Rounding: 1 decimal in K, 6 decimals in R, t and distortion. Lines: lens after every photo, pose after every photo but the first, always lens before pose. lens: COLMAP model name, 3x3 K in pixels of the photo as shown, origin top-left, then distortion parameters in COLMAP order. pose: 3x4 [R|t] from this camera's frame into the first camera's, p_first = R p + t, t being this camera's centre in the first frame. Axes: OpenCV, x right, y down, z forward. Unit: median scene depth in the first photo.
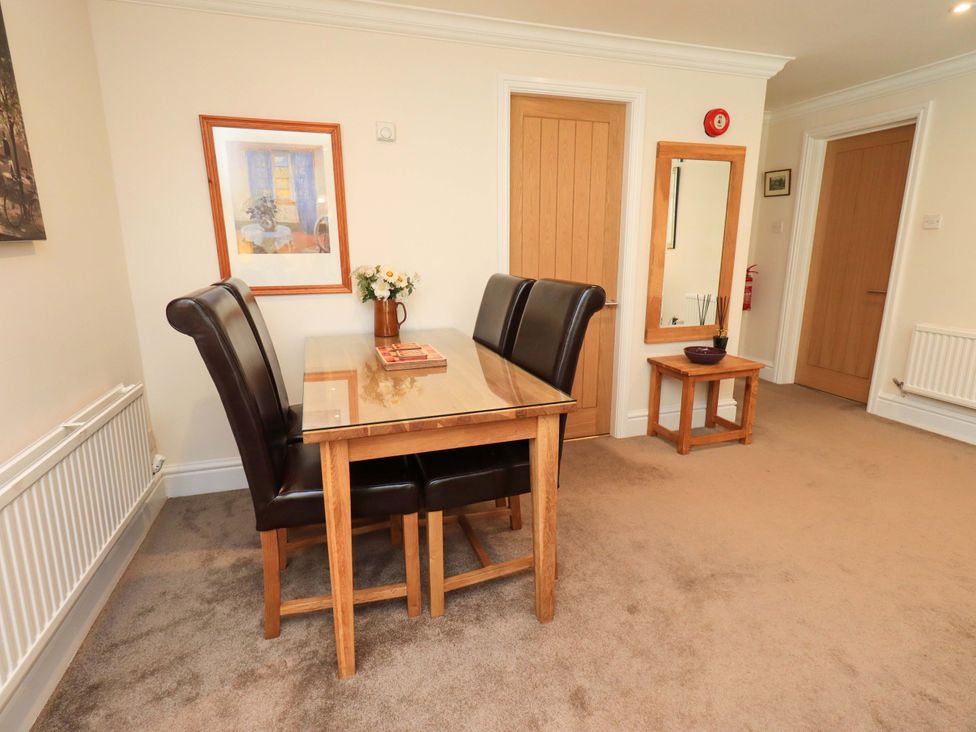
lens RADIAL K [[509.9, 0, 491.5], [0, 509.9, 361.2], [0, 0, 1]] dist [0.005169, -0.001549]
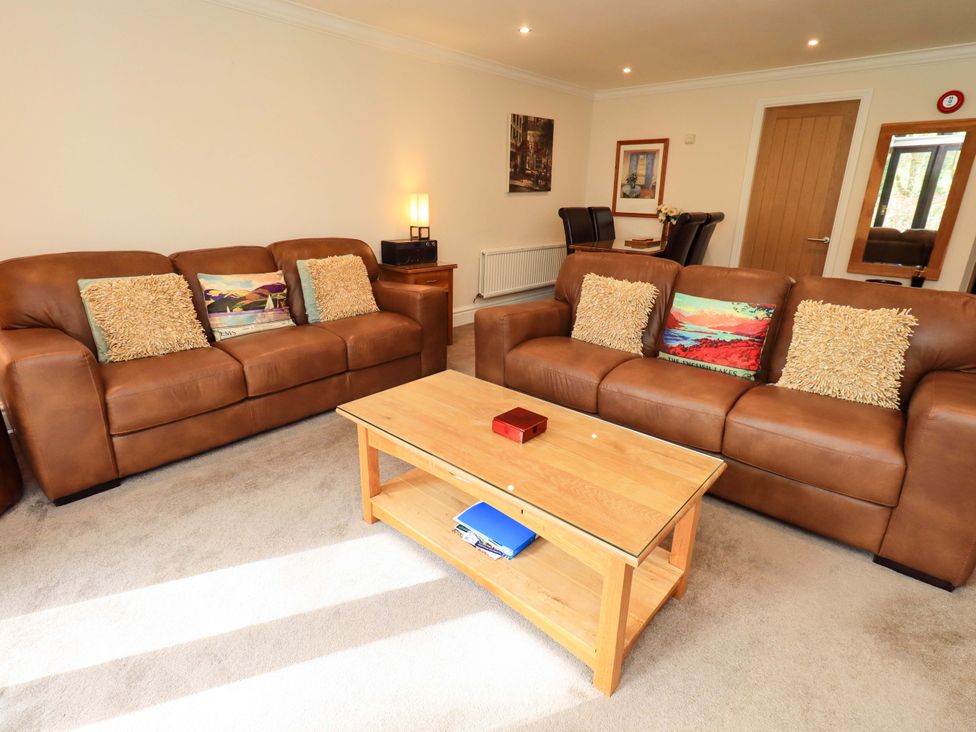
lens RADIAL K [[509.9, 0, 491.5], [0, 509.9, 361.2], [0, 0, 1]] dist [0.005169, -0.001549]
pose [[0.496697, 0.287874, -0.818792, 1.368839], [-0.213911, 0.954893, 0.205962, 0.155310], [0.841150, 0.072848, 0.535872, -0.726012]]
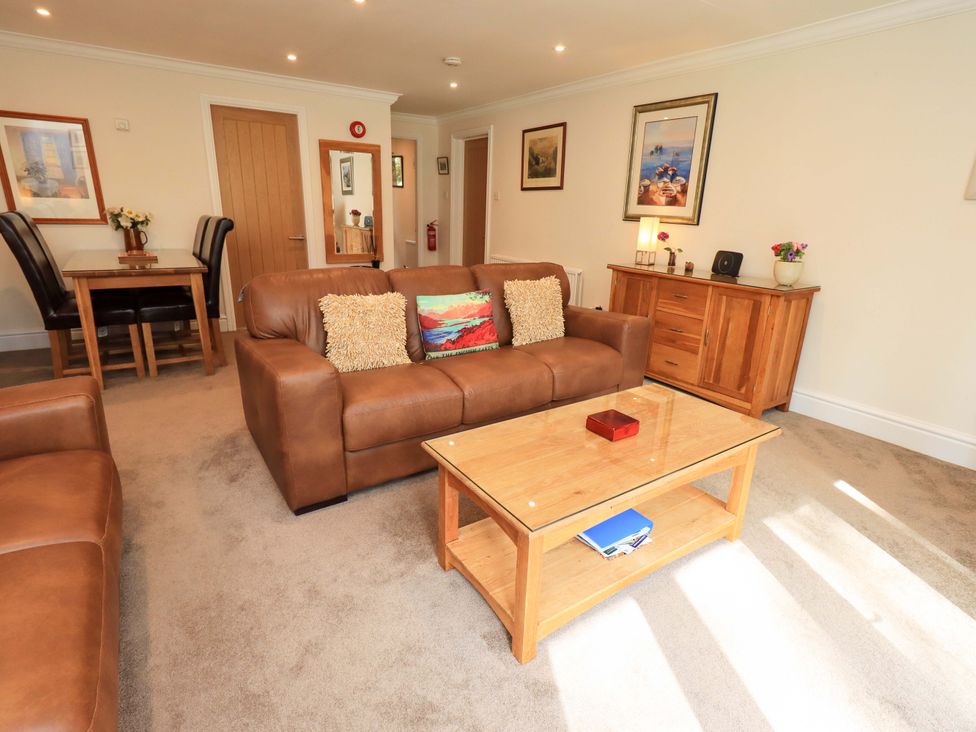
lens RADIAL K [[509.9, 0, 491.5], [0, 509.9, 361.2], [0, 0, 1]] dist [0.005169, -0.001549]
pose [[0.961411, -0.045159, 0.271383, 0.465596], [0.025294, 0.996767, 0.076258, 0.219336], [-0.273950, -0.066451, 0.959446, -0.979738]]
